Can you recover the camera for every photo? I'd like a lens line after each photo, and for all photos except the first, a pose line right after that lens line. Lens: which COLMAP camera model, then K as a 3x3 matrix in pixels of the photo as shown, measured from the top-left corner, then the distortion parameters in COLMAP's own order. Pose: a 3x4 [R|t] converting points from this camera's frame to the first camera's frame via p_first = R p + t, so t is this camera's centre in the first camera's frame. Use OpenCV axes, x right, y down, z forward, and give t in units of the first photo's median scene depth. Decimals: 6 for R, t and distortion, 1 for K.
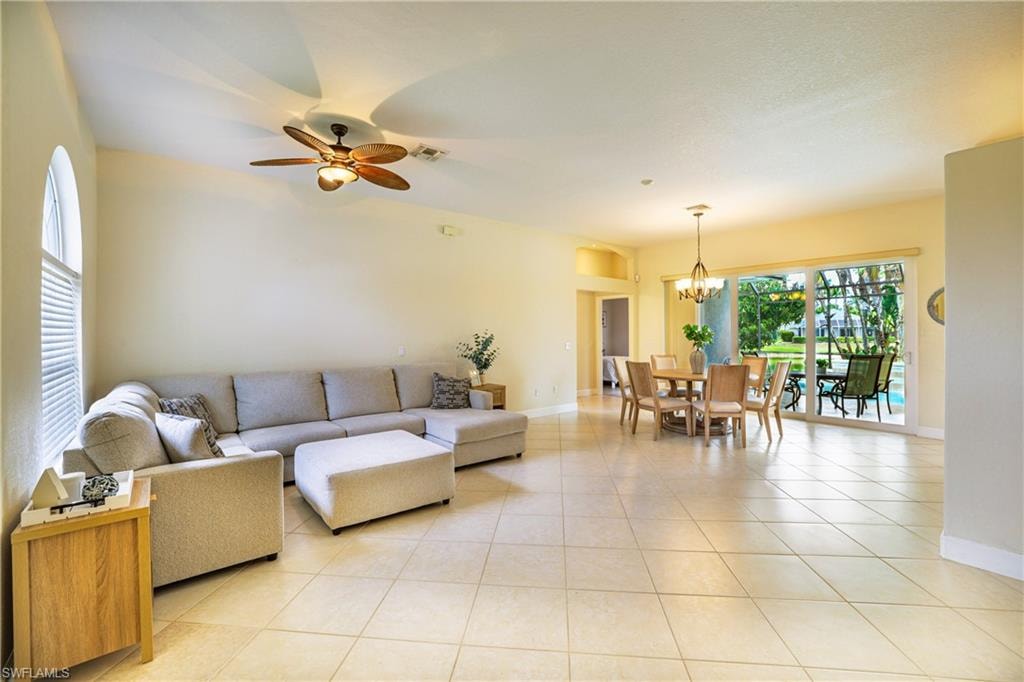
lens RADIAL K [[440.2, 0, 511.1], [0, 440.2, 338.1], [0, 0, 1]] dist [-0.015874, 0.000146]
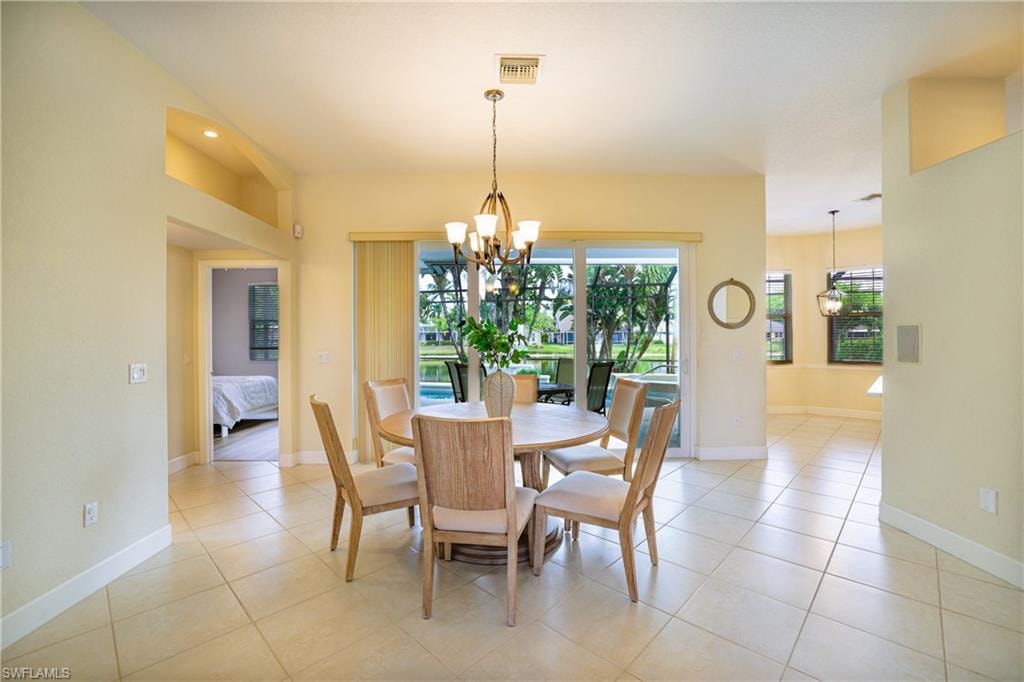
lens RADIAL K [[440.2, 0, 511.1], [0, 440.2, 338.1], [0, 0, 1]] dist [-0.015874, 0.000146]
pose [[0.623734, 0.000518, 0.781637, 0.060138], [0.007741, 0.999947, -0.006841, -0.004747], [-0.781598, 0.010317, 0.623697, 0.742060]]
